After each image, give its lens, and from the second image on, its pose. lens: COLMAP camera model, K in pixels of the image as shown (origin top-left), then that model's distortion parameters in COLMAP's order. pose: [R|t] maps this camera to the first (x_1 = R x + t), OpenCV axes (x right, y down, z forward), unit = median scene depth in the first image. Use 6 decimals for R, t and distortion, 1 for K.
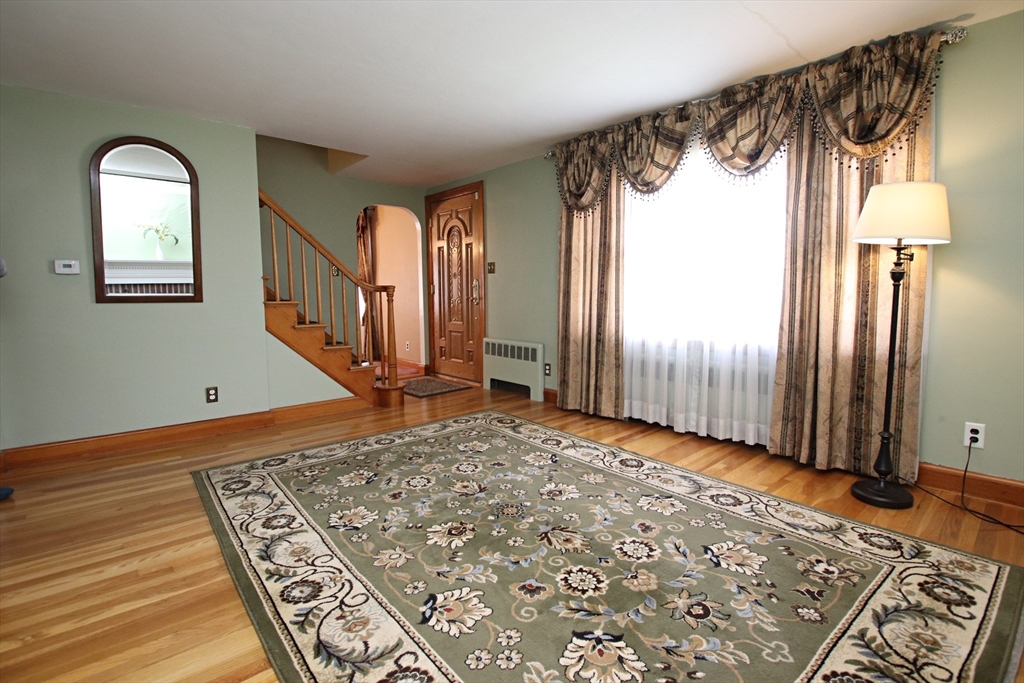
lens RADIAL K [[499.3, 0, 507.8], [0, 499.3, 333.5], [0, 0, 1]] dist [0.029209, -0.036146]
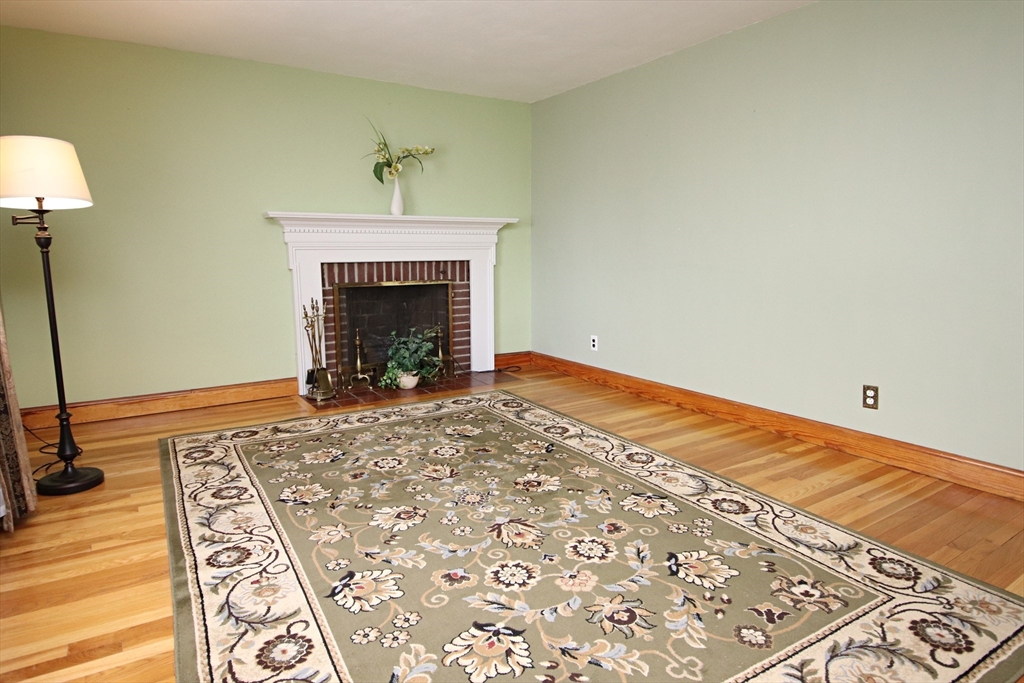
lens RADIAL K [[572.1, 0, 512.0], [0, 572.1, 341.5], [0, 0, 1]] dist [0.045485, -0.056518]
pose [[-0.990049, -0.004809, 0.140639, -0.194440], [0.029958, 0.969303, 0.244036, -0.155699], [-0.137496, 0.245821, -0.959514, 1.787815]]
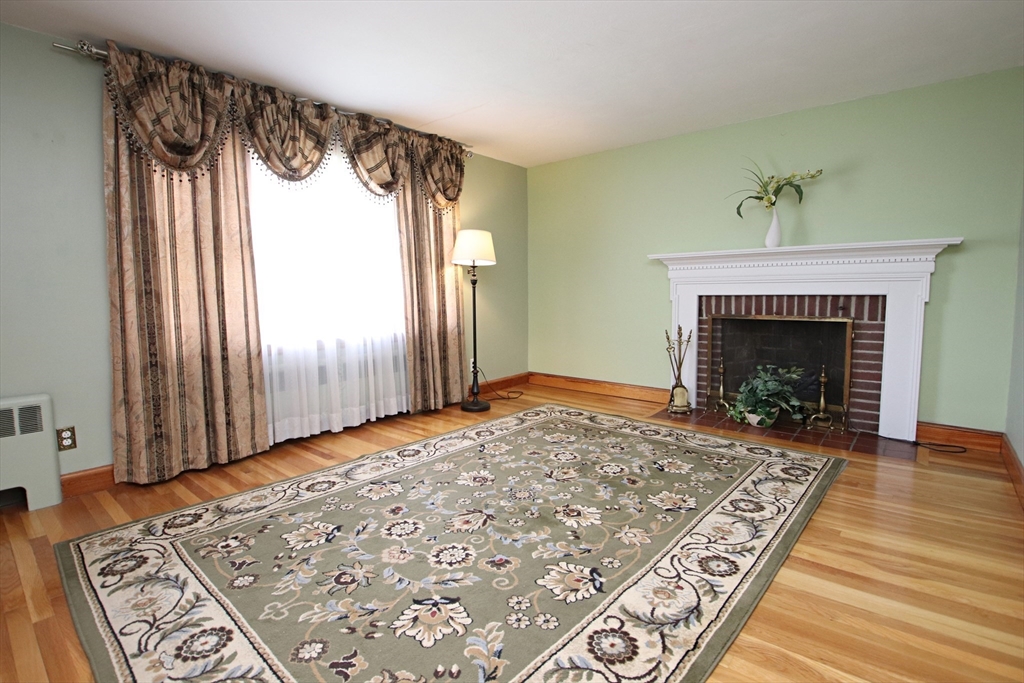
lens RADIAL K [[489.4, 0, 527.8], [0, 489.4, 330.7], [0, 0, 1]] dist [0.028666, -0.036154]
pose [[-0.183123, -0.067422, 0.980775, -0.917065], [0.099316, 0.991273, 0.086688, -0.068286], [-0.978061, 0.113281, -0.174828, 1.059601]]
